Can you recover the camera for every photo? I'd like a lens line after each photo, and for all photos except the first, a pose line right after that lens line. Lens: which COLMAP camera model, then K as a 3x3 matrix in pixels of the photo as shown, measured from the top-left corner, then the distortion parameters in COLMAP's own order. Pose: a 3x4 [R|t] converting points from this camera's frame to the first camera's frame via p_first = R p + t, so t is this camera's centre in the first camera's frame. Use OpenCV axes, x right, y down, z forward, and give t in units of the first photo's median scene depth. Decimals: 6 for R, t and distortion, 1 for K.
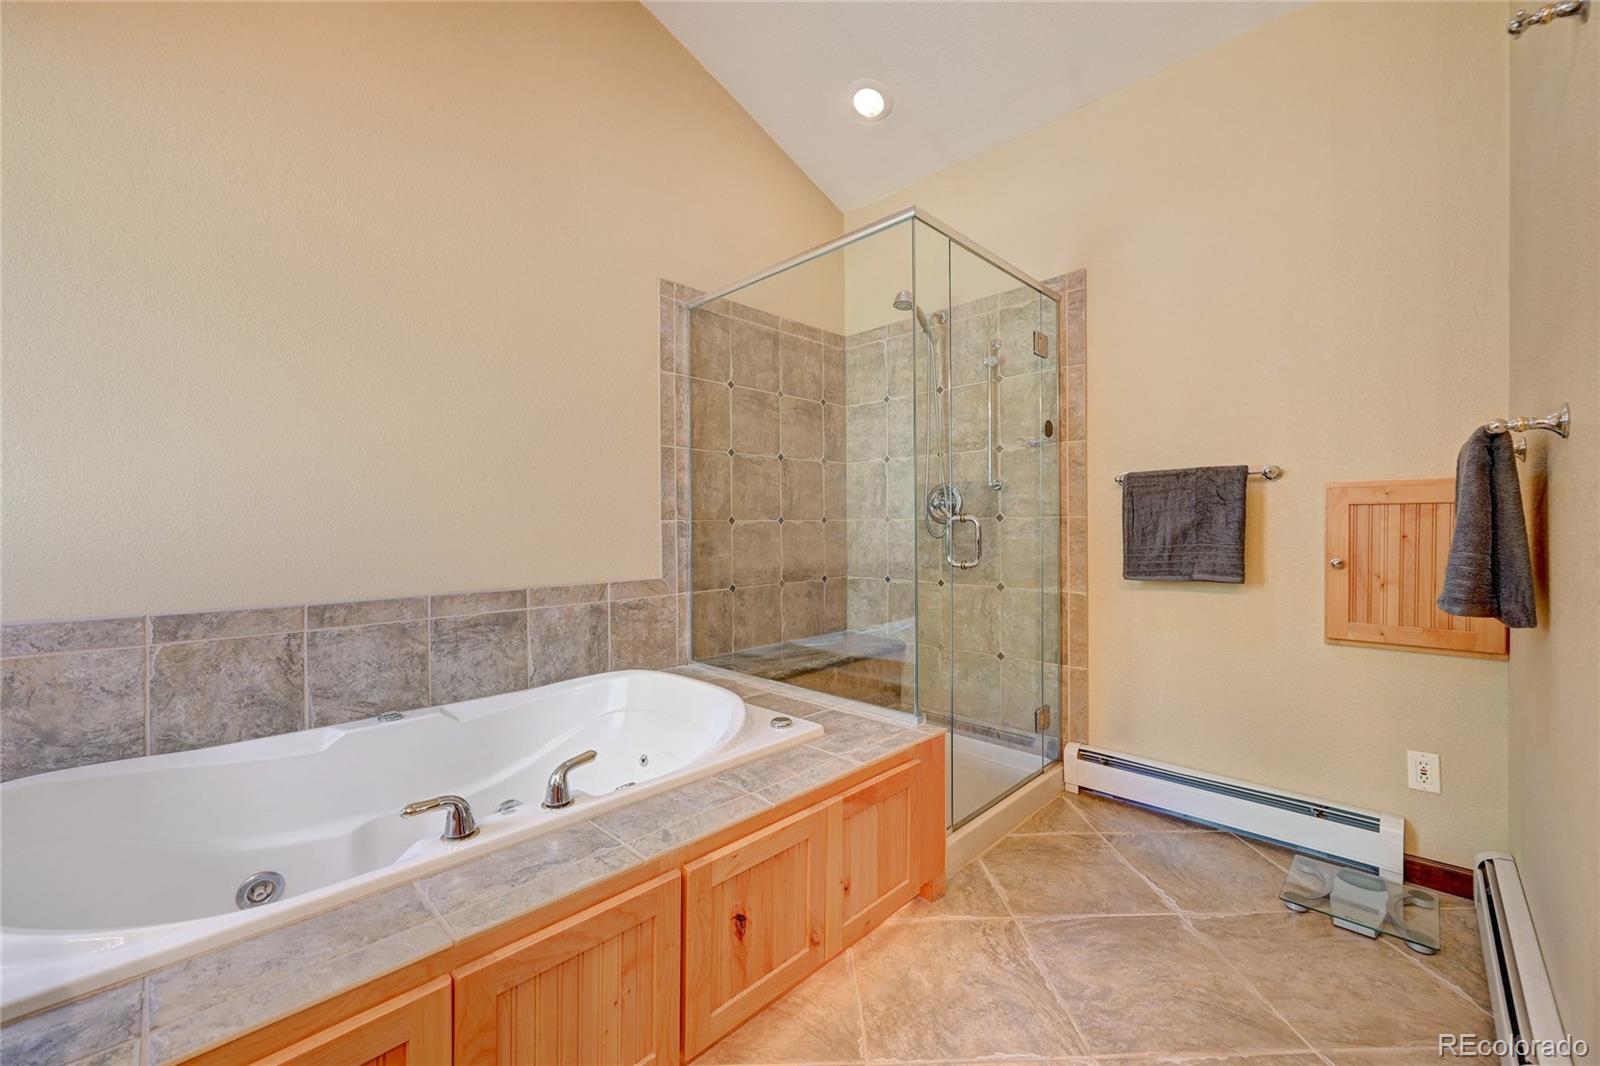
lens RADIAL K [[637.8, 0, 801.0], [0, 637.8, 531.3], [0, 0, 1]] dist [-0.000567, -0.000039]
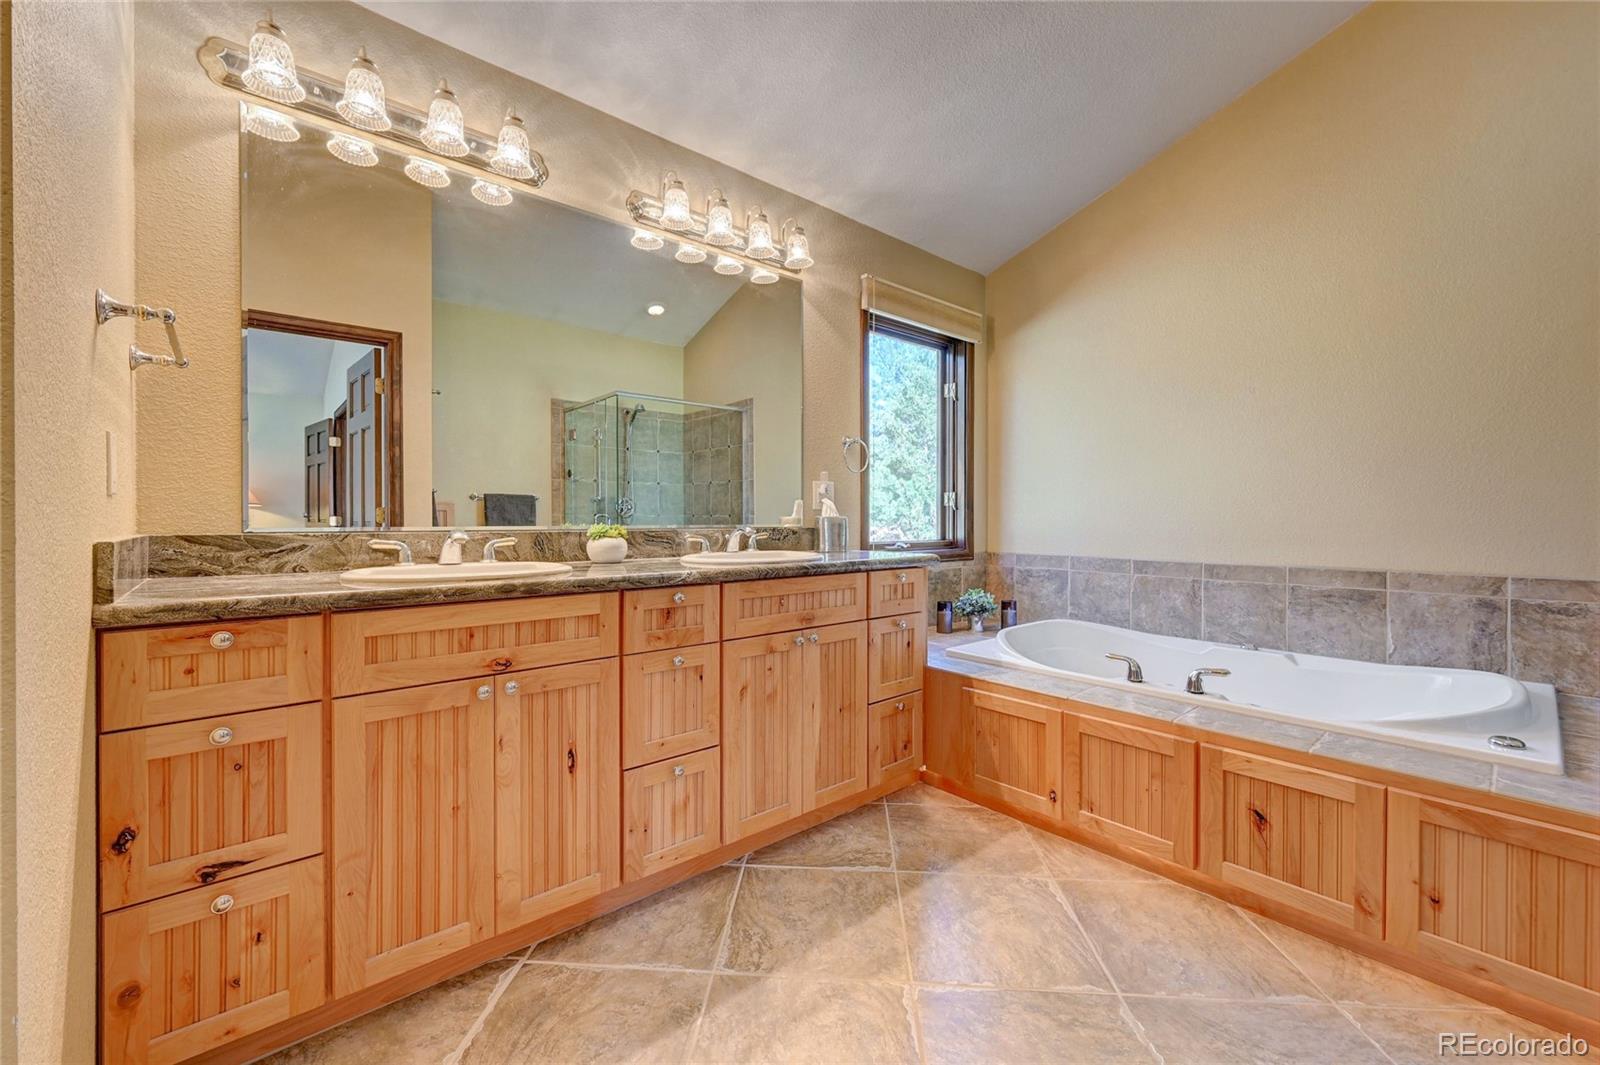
lens RADIAL K [[645.9, 0, 802.6], [0, 645.9, 522.2], [0, 0, 1]] dist [0.000870, 0.000018]
pose [[-0.089955, 0.009290, -0.995902, 0.847863], [-0.006522, 0.999930, 0.009916, 0.001775], [0.995924, 0.007388, -0.089888, 0.122365]]
